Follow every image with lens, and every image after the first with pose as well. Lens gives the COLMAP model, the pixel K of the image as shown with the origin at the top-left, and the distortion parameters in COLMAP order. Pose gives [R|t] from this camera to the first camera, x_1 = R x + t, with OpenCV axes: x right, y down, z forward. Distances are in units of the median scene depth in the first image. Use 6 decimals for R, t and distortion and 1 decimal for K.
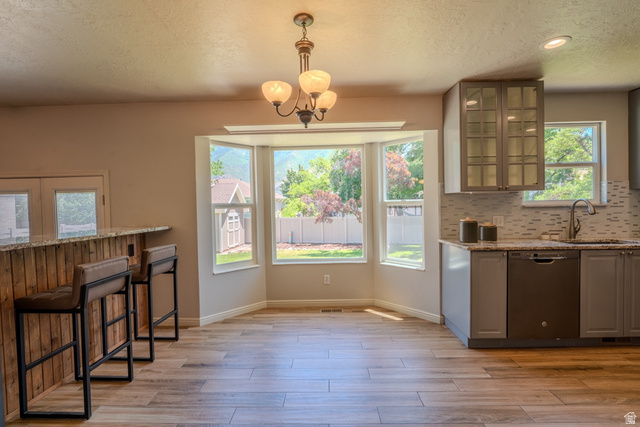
lens RADIAL K [[295.7, 0, 320.0], [0, 295.7, 213.5], [0, 0, 1]] dist [-0.011333, 0.000458]
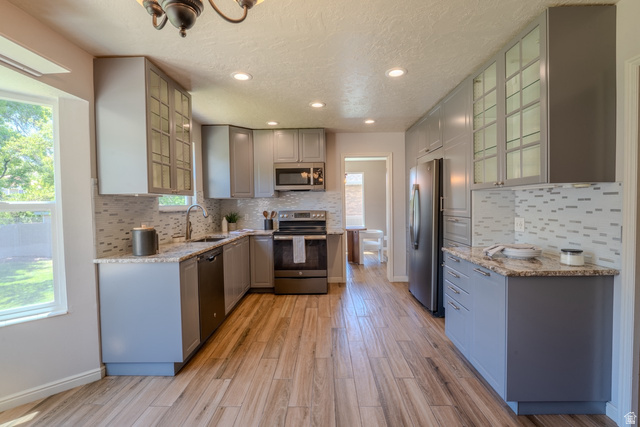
lens RADIAL K [[295.7, 0, 320.0], [0, 295.7, 213.5], [0, 0, 1]] dist [-0.011333, 0.000458]
pose [[-0.007209, -0.011839, 0.999904, -0.321631], [0.037512, 0.999223, 0.012101, -0.009559], [-0.999270, 0.037595, -0.006759, 0.516155]]
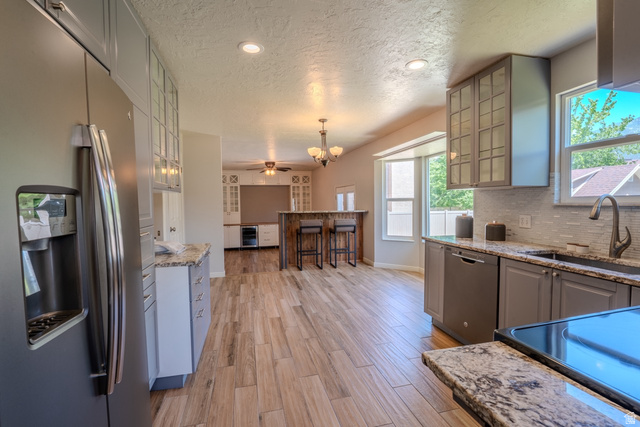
lens RADIAL K [[295.7, 0, 320.0], [0, 295.7, 213.5], [0, 0, 1]] dist [-0.011333, 0.000458]
pose [[0.267769, 0.053982, -0.961970, 1.370519], [-0.013959, 0.998542, 0.052149, -0.034795], [0.963382, -0.000536, 0.268132, 0.229852]]
